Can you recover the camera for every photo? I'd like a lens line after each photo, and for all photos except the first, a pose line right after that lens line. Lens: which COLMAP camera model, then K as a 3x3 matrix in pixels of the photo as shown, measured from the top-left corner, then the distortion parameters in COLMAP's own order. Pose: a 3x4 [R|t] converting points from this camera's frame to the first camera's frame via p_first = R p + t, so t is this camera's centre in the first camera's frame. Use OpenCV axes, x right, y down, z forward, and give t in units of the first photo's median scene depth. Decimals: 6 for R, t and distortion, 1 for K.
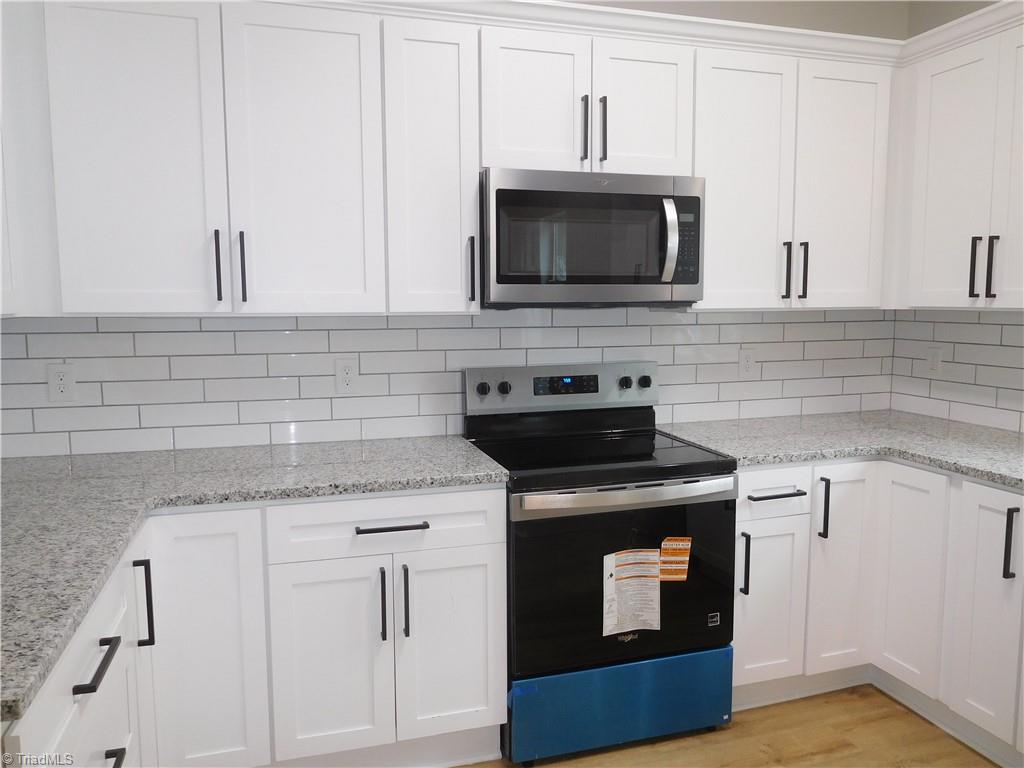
lens RADIAL K [[761.5, 0, 513.4], [0, 761.5, 392.1], [0, 0, 1]] dist [-0.028568, 0.016474]
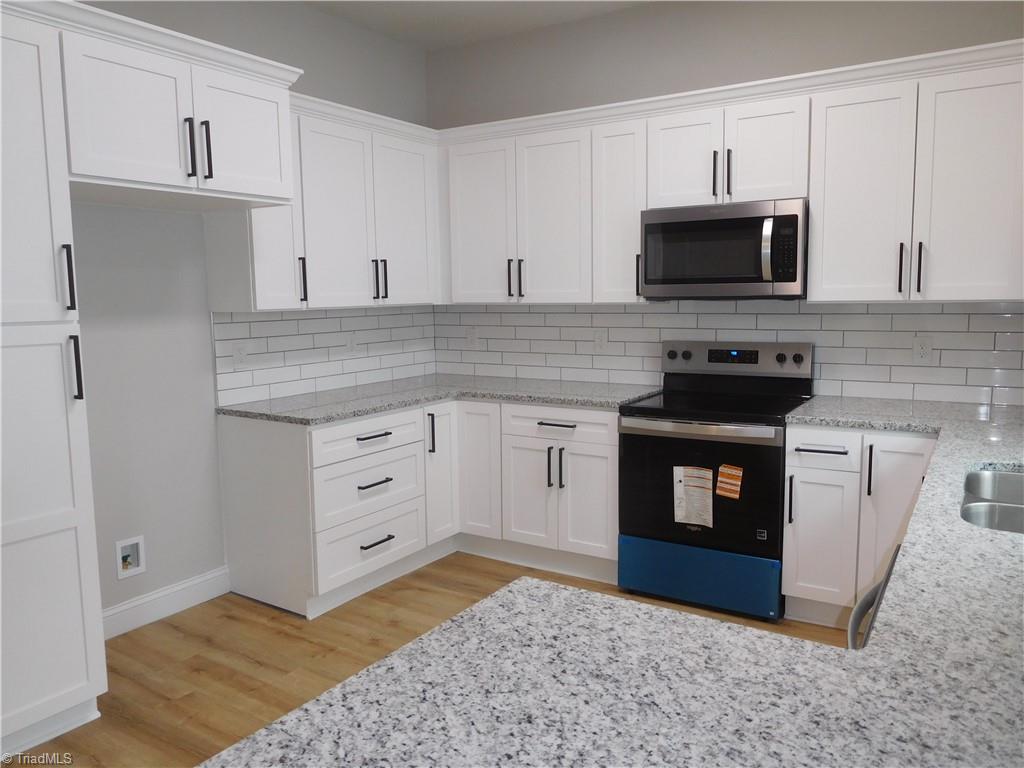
lens RADIAL K [[761.5, 0, 513.4], [0, 761.5, 392.1], [0, 0, 1]] dist [-0.028568, 0.016474]
pose [[0.645239, 0.093157, -0.758280, 0.949282], [-0.076222, 0.995435, 0.057433, 0.006563], [0.760169, 0.020740, 0.649394, -0.198734]]
